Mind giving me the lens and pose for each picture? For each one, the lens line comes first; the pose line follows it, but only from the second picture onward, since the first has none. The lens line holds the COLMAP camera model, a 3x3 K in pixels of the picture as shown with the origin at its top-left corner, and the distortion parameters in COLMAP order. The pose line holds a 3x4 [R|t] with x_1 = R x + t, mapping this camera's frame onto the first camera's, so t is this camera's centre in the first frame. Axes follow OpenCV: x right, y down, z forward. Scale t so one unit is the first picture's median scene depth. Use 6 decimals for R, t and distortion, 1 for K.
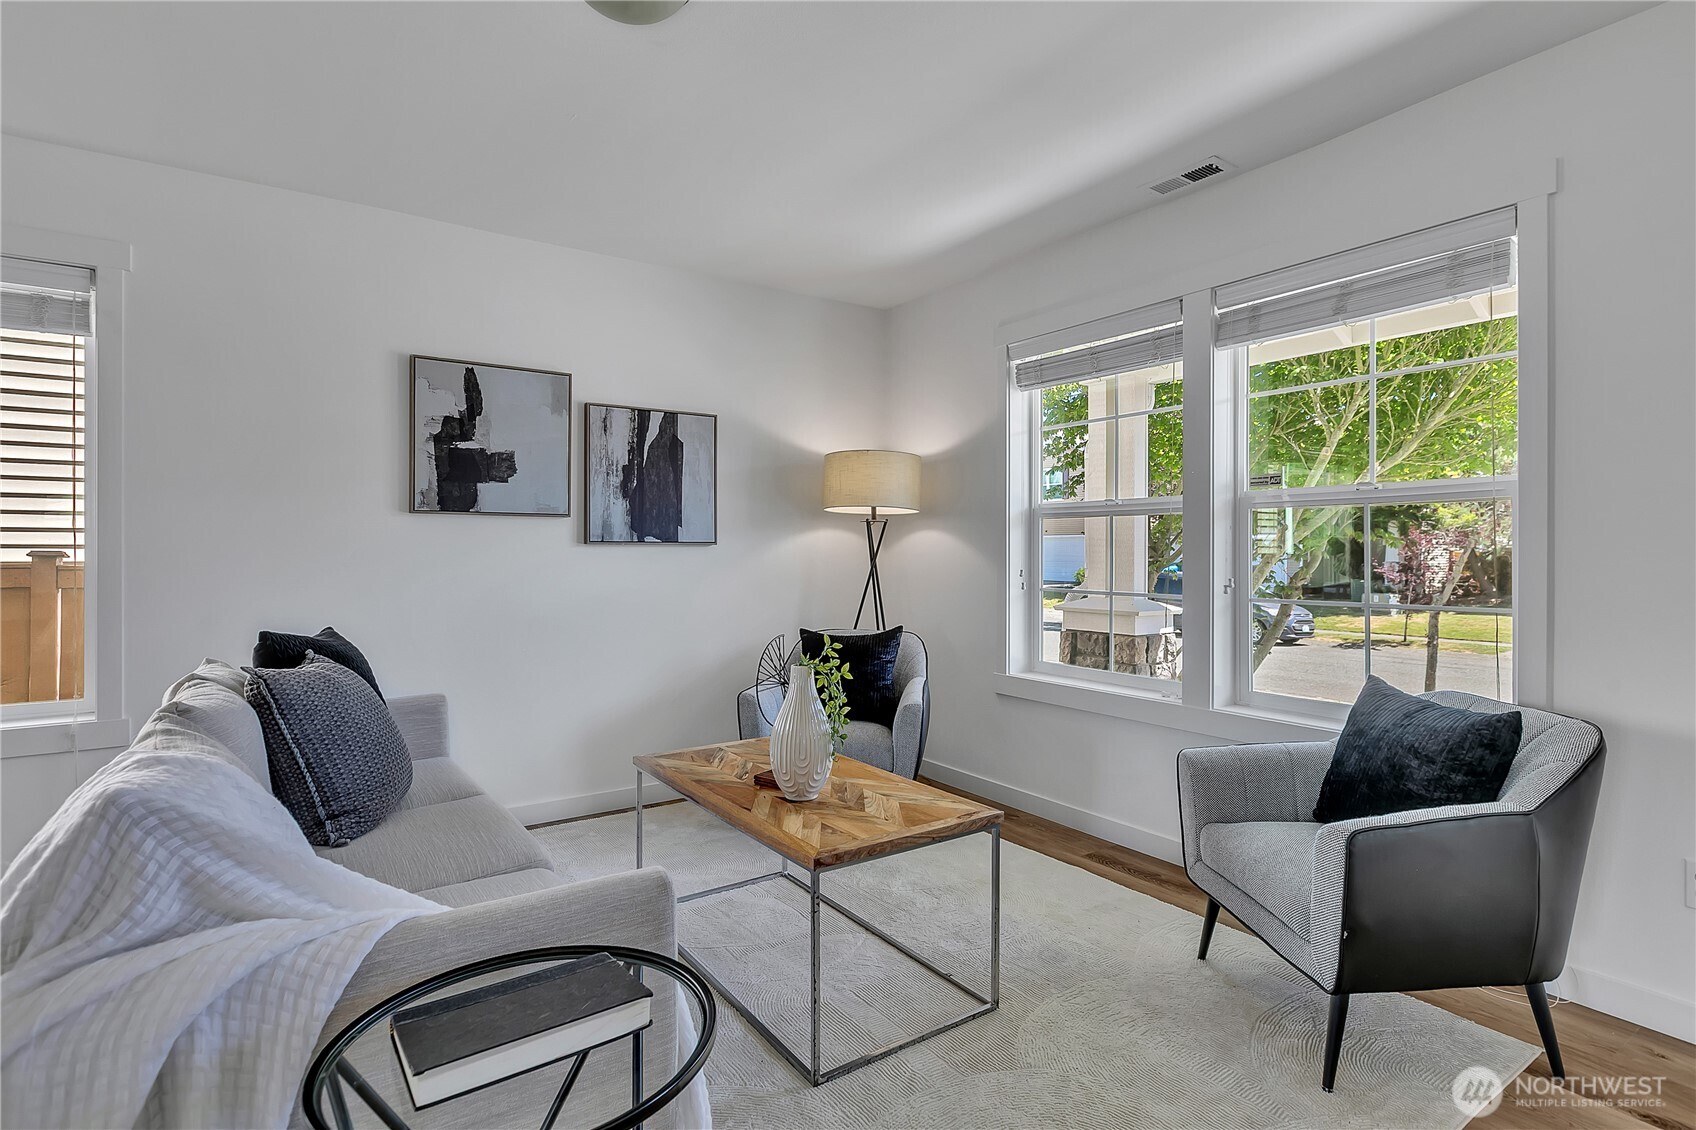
lens RADIAL K [[808.1, 0, 854.1], [0, 808.1, 579.5], [0, 0, 1]] dist [-0.003143, 0.000116]
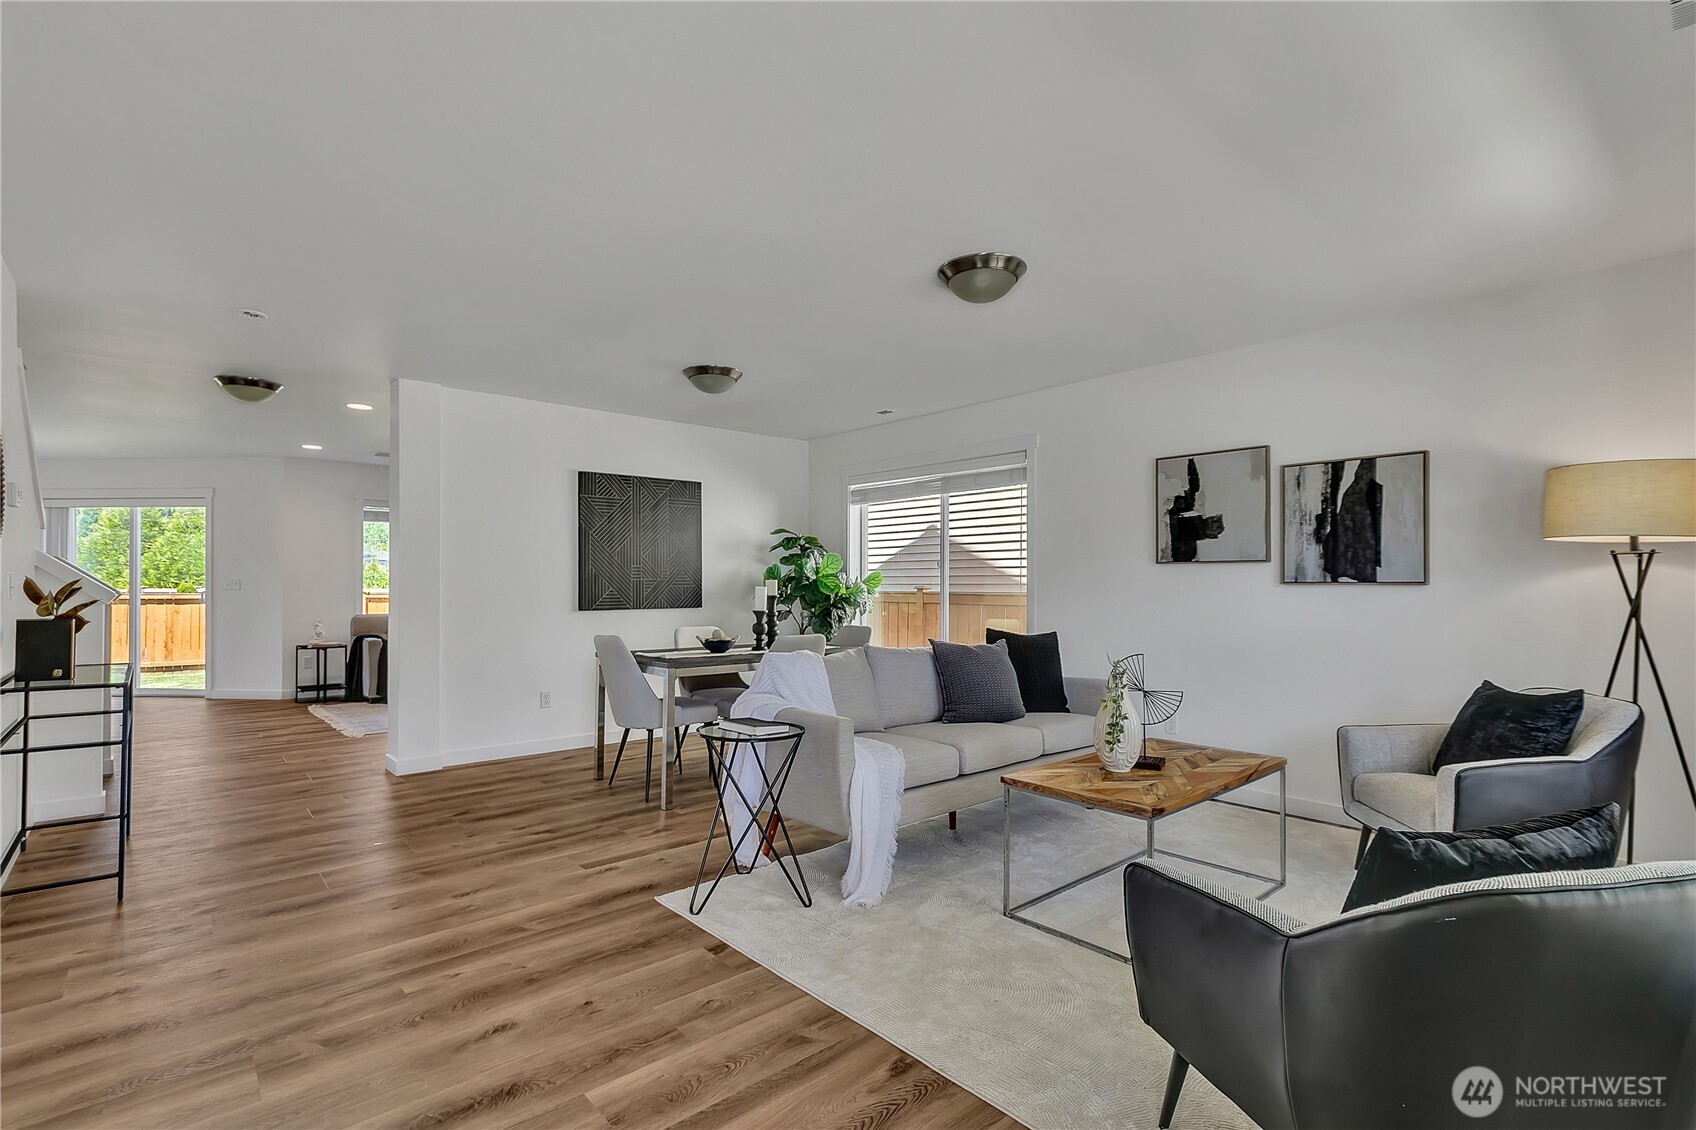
lens RADIAL K [[786.1, 0, 839.8], [0, 786.1, 578.8], [0, 0, 1]] dist [-0.000004, 0.000068]
pose [[0.144427, -0.003452, -0.989510, 0.716869], [-0.032470, 0.999439, -0.008226, -0.021354], [0.988983, 0.033318, 0.144233, 0.190055]]
